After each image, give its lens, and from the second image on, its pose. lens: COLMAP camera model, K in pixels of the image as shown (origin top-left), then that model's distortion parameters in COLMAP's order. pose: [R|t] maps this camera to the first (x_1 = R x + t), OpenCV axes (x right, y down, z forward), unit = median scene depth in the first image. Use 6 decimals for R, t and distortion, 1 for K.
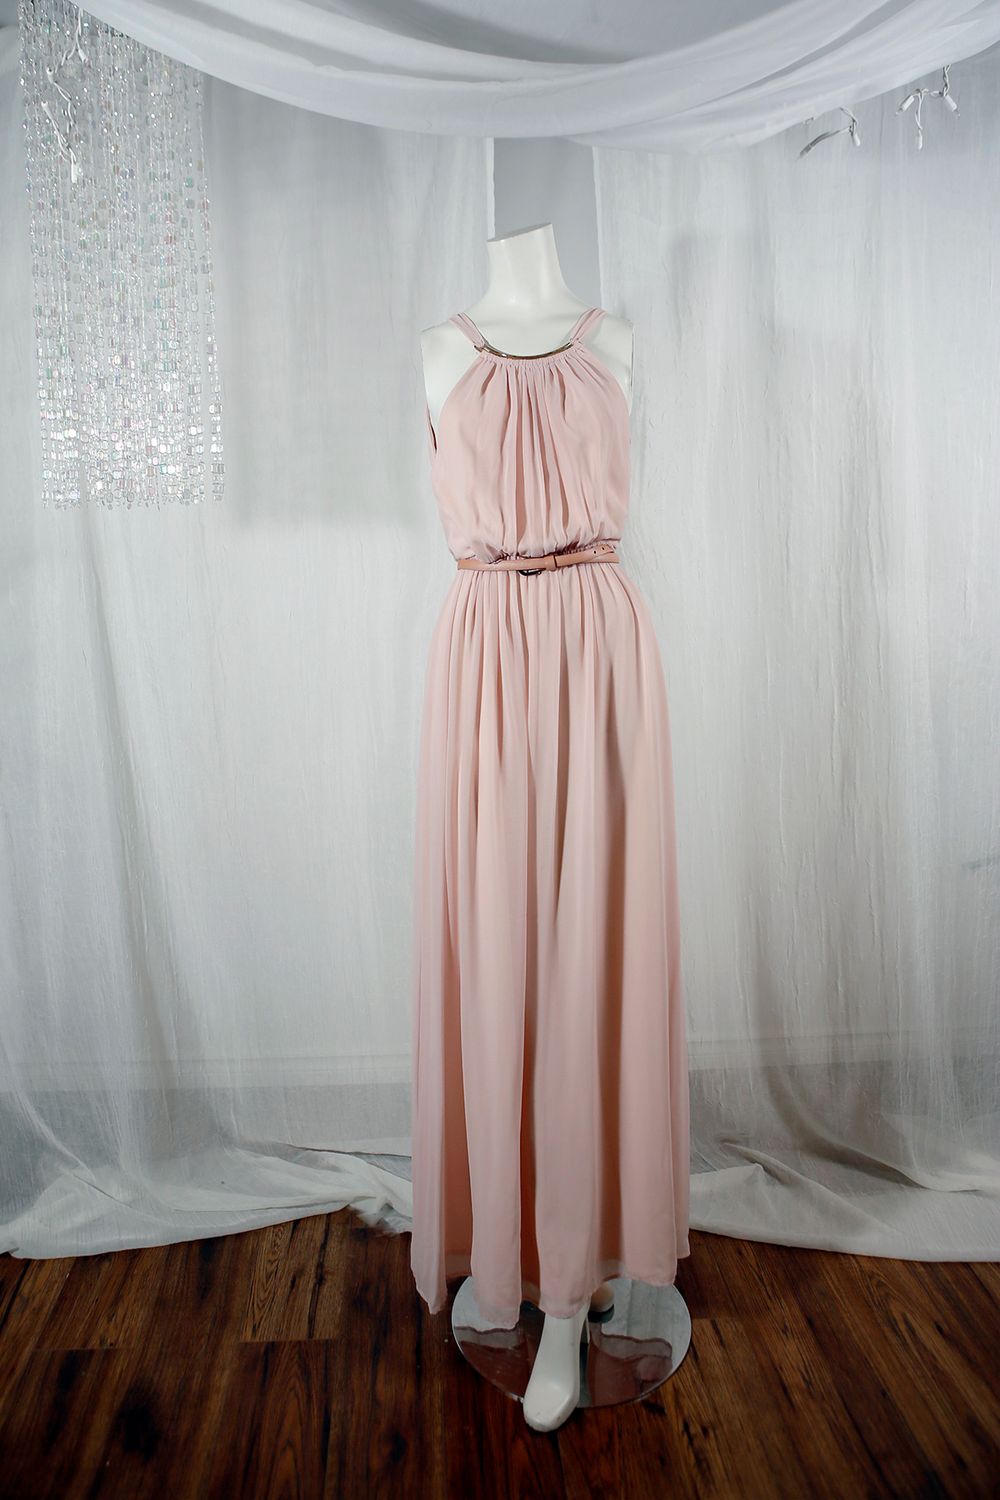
lens RADIAL K [[1109.2, 0, 474.3], [0, 1109.2, 703.1], [0, 0, 1]] dist [-0.056123, 0.037699]
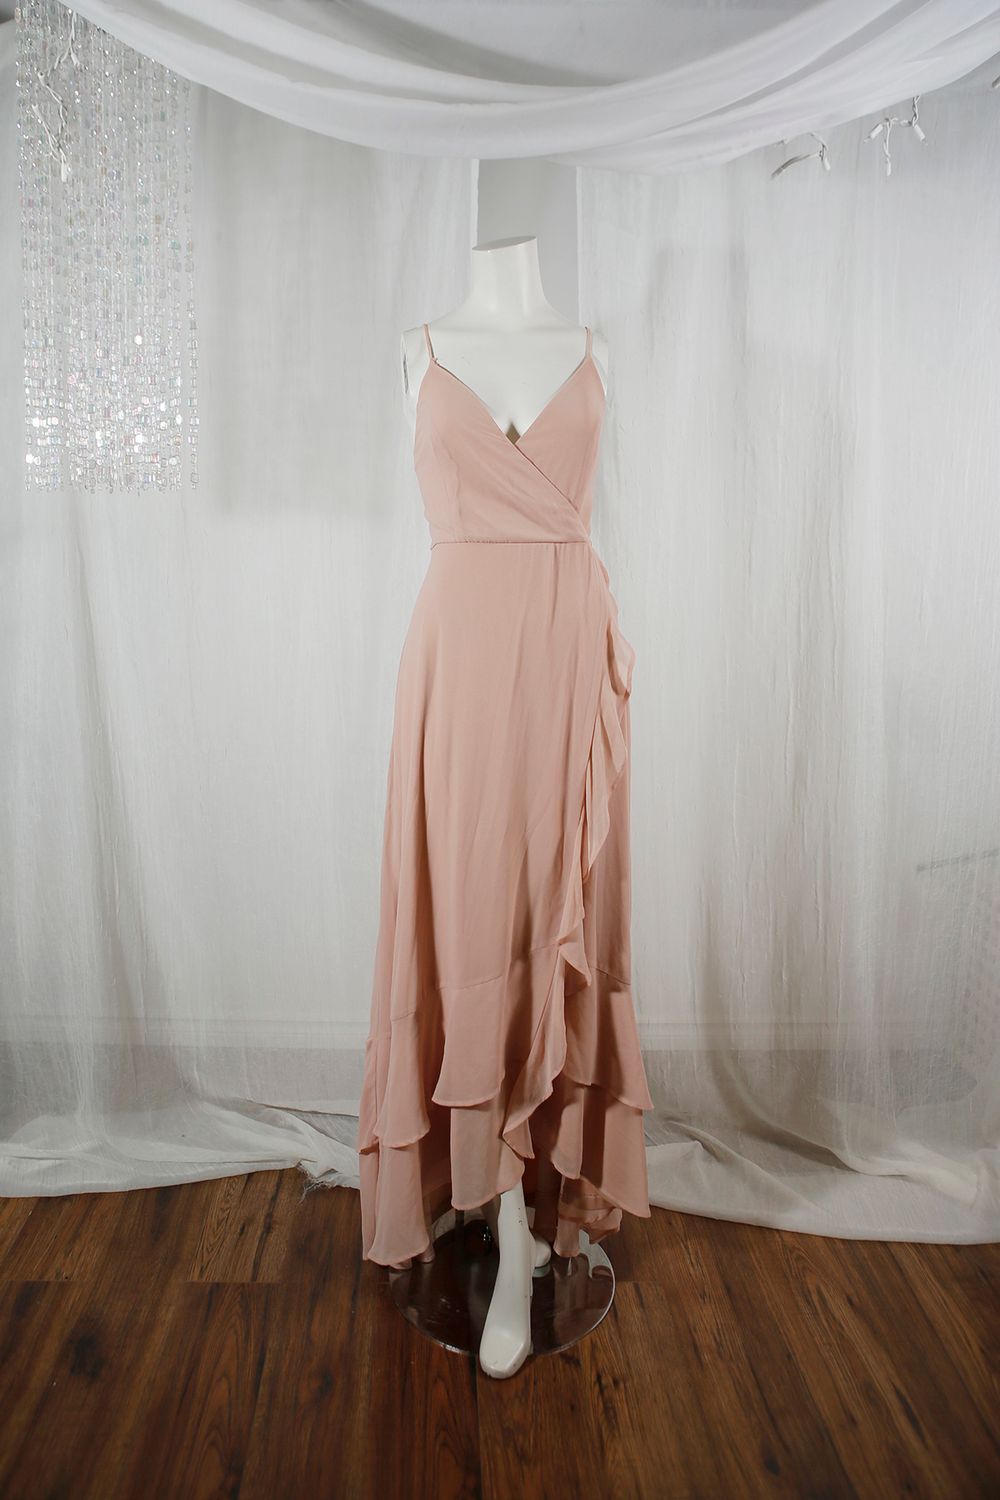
lens RADIAL K [[1109.2, 0, 479.6], [0, 1109.2, 704.8], [0, 0, 1]] dist [-0.056123, 0.037699]
pose [[0.999026, 0.043508, -0.007326, 0.051427], [-0.043383, 0.998925, 0.016336, -0.002958], [0.008028, -0.016002, 0.999840, -0.048063]]
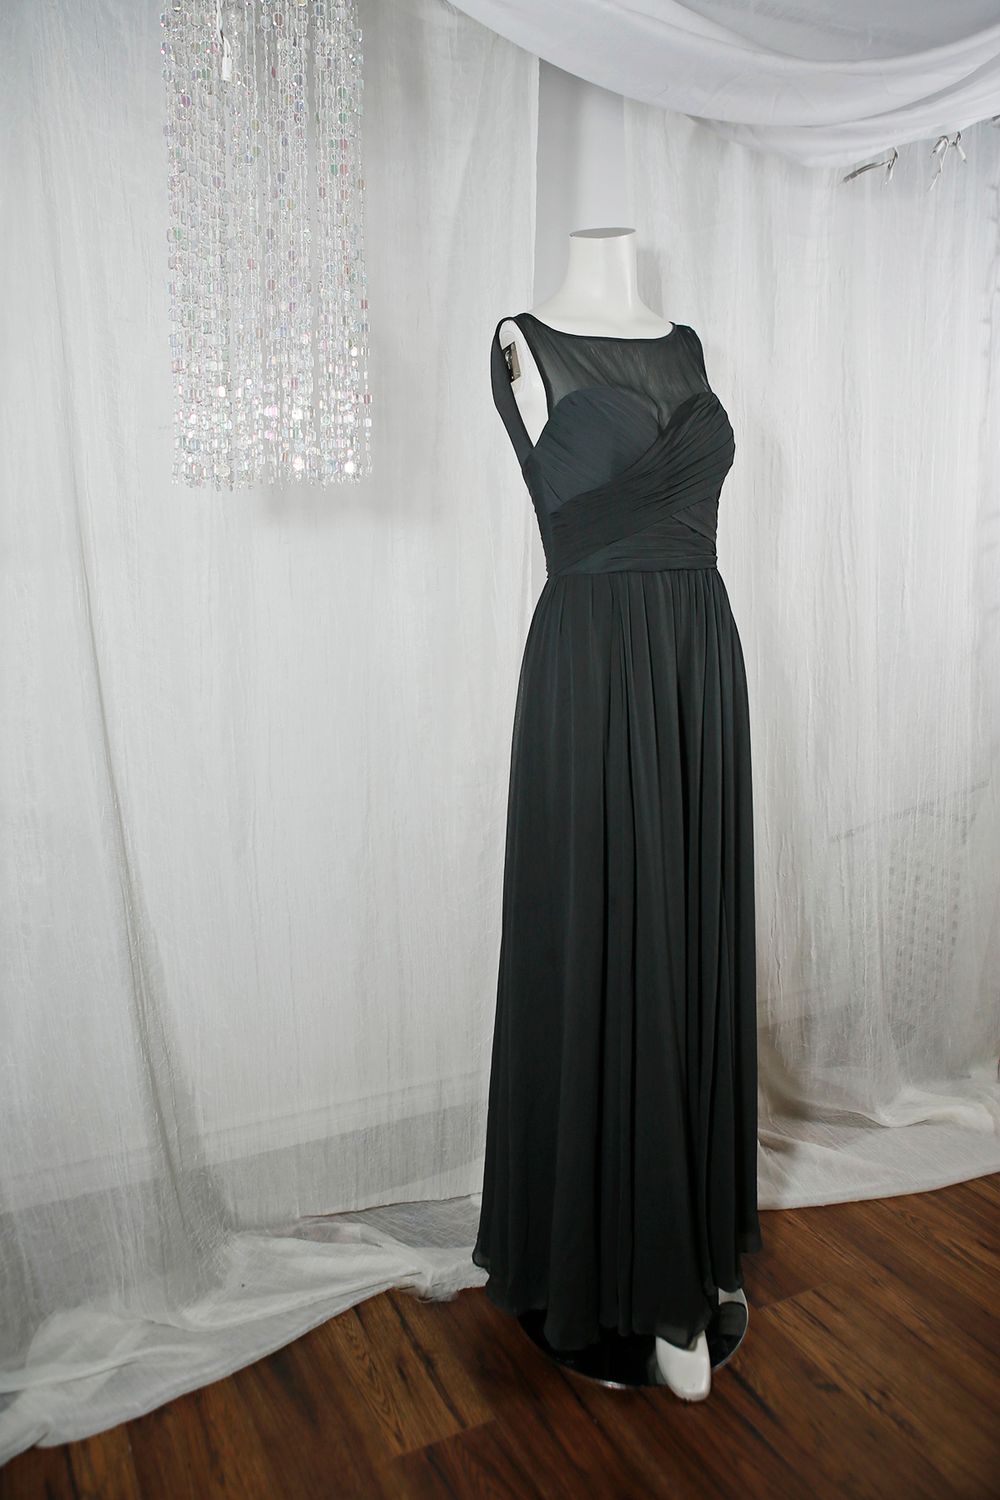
lens RADIAL K [[1109.2, 0, 480.0], [0, 1109.2, 698.0], [0, 0, 1]] dist [-0.056123, 0.037699]
pose [[0.914384, -0.044808, 0.402360, -0.467327], [0.047919, 0.998848, 0.002336, -0.015467], [-0.402002, 0.017145, 0.915478, 0.168726]]
